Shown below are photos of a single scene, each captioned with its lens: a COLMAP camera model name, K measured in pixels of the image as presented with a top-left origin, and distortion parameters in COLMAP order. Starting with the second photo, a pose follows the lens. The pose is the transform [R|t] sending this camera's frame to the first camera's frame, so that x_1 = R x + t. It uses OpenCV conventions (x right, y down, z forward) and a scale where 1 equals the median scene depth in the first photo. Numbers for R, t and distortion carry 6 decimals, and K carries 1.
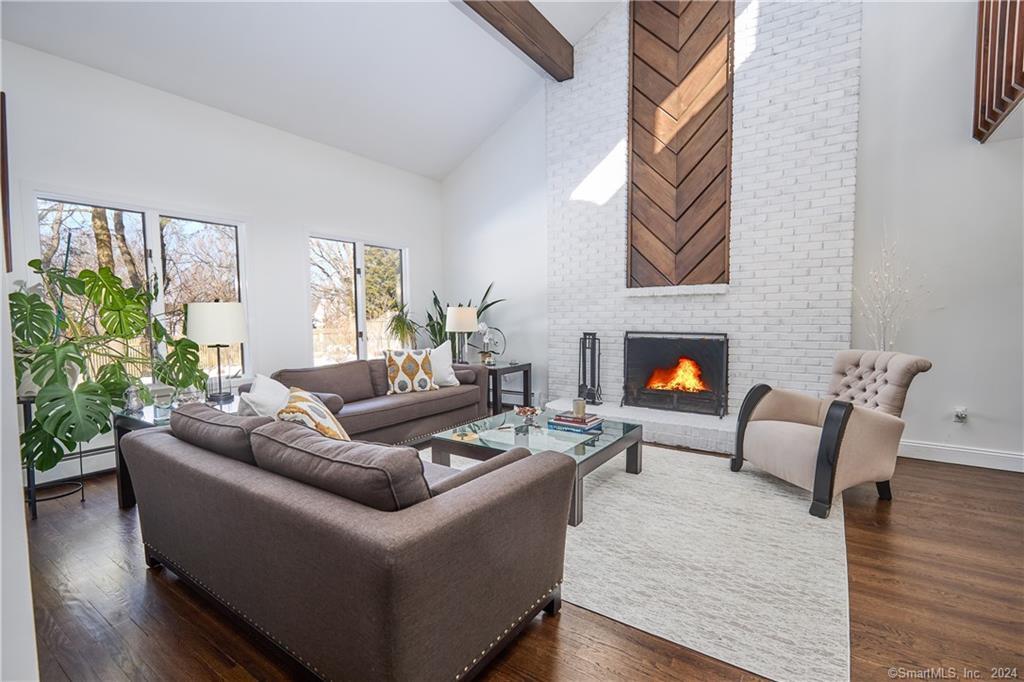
lens RADIAL K [[464.0, 0, 514.6], [0, 464.0, 342.8], [0, 0, 1]] dist [-0.000242, -0.000415]
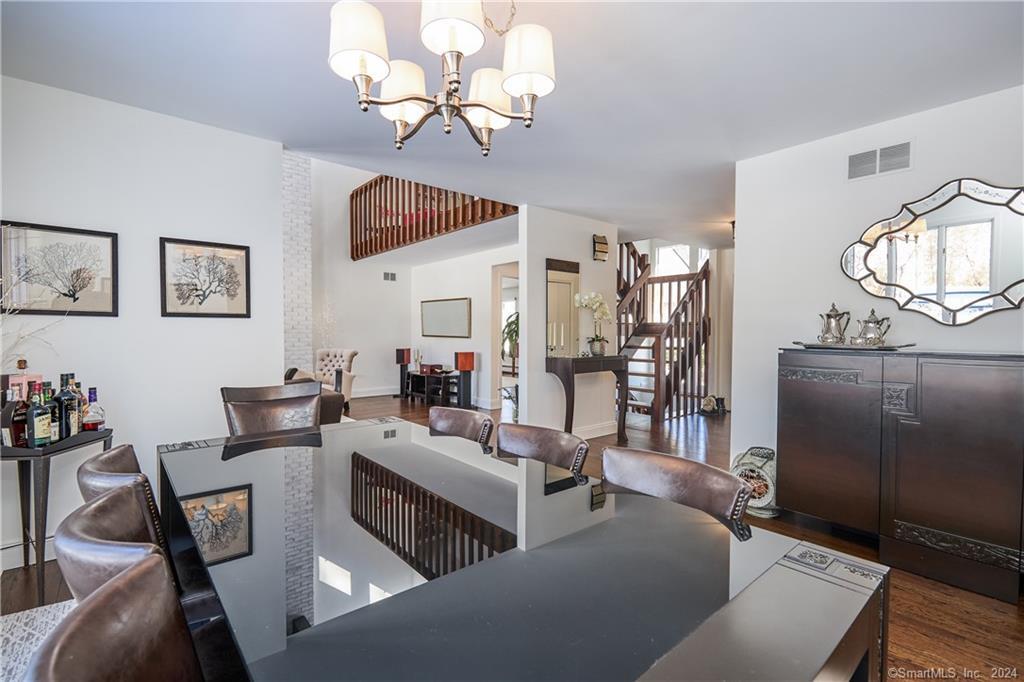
lens RADIAL K [[464.0, 0, 514.6], [0, 464.0, 342.8], [0, 0, 1]] dist [-0.000242, -0.000415]
pose [[0.262295, -0.015732, 0.964859, -0.800197], [0.050820, 0.998705, 0.002468, 0.018799], [-0.963648, 0.048387, 0.262755, -0.300239]]
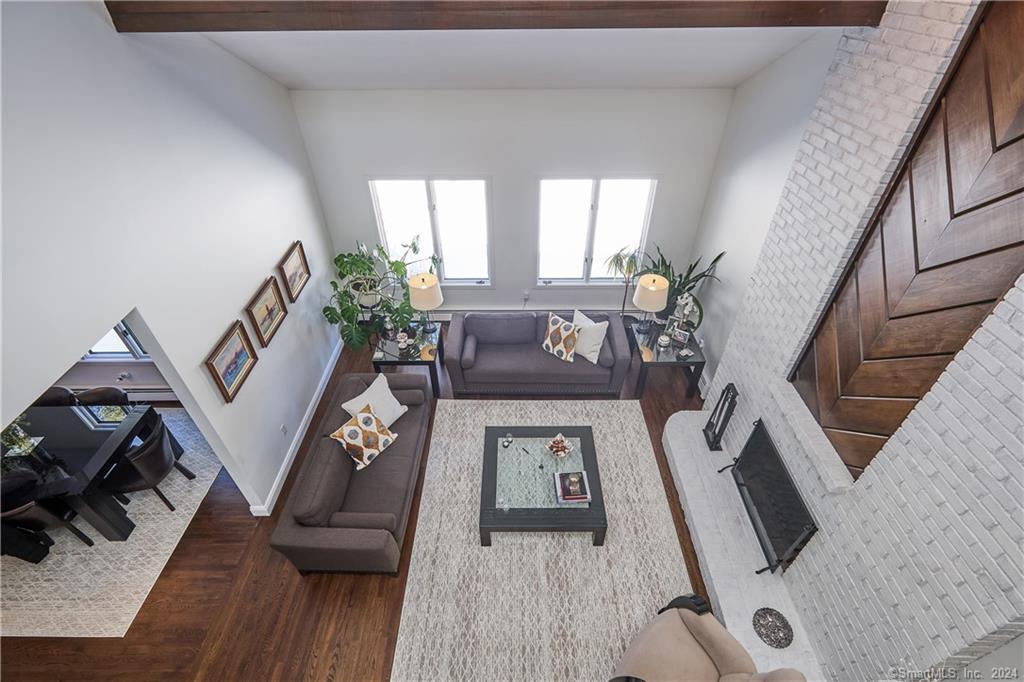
lens RADIAL K [[464.0, 0, 514.6], [0, 464.0, 342.8], [0, 0, 1]] dist [-0.000242, -0.000415]
pose [[0.561279, 0.534135, -0.632191, 0.463177], [-0.050408, 0.784505, 0.618070, -0.642192], [0.826090, -0.315042, 0.467251, 0.309589]]
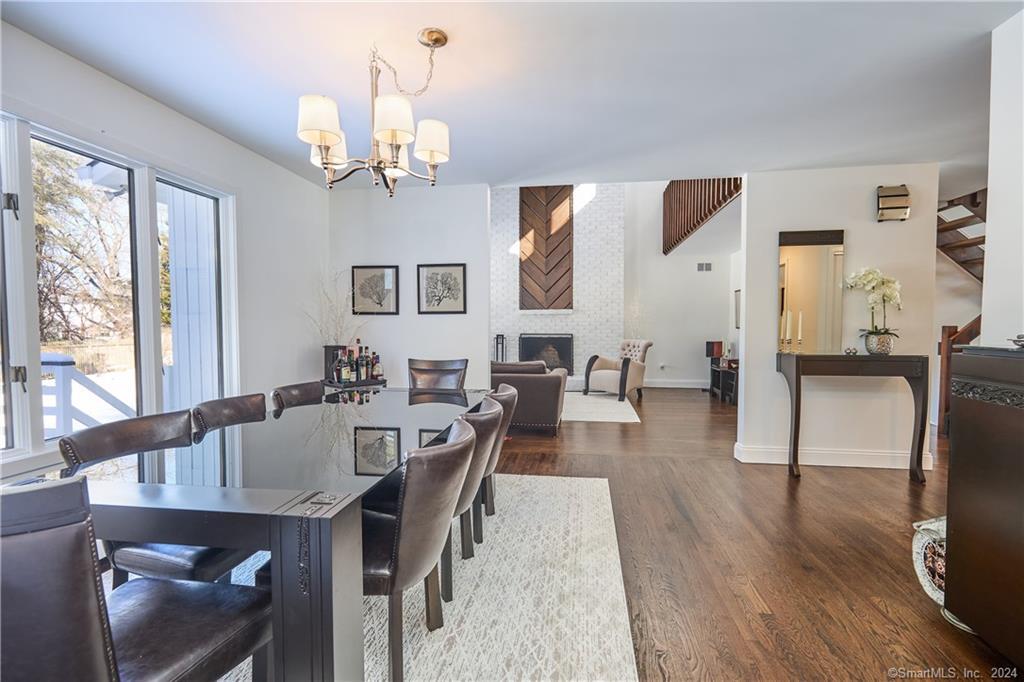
lens RADIAL K [[464.0, 0, 514.6], [0, 464.0, 342.8], [0, 0, 1]] dist [-0.000242, -0.000415]
pose [[0.898620, -0.012244, 0.438558, -0.595490], [0.021341, 0.999647, -0.015821, 0.040693], [-0.438209, 0.023576, 0.898564, -0.634393]]
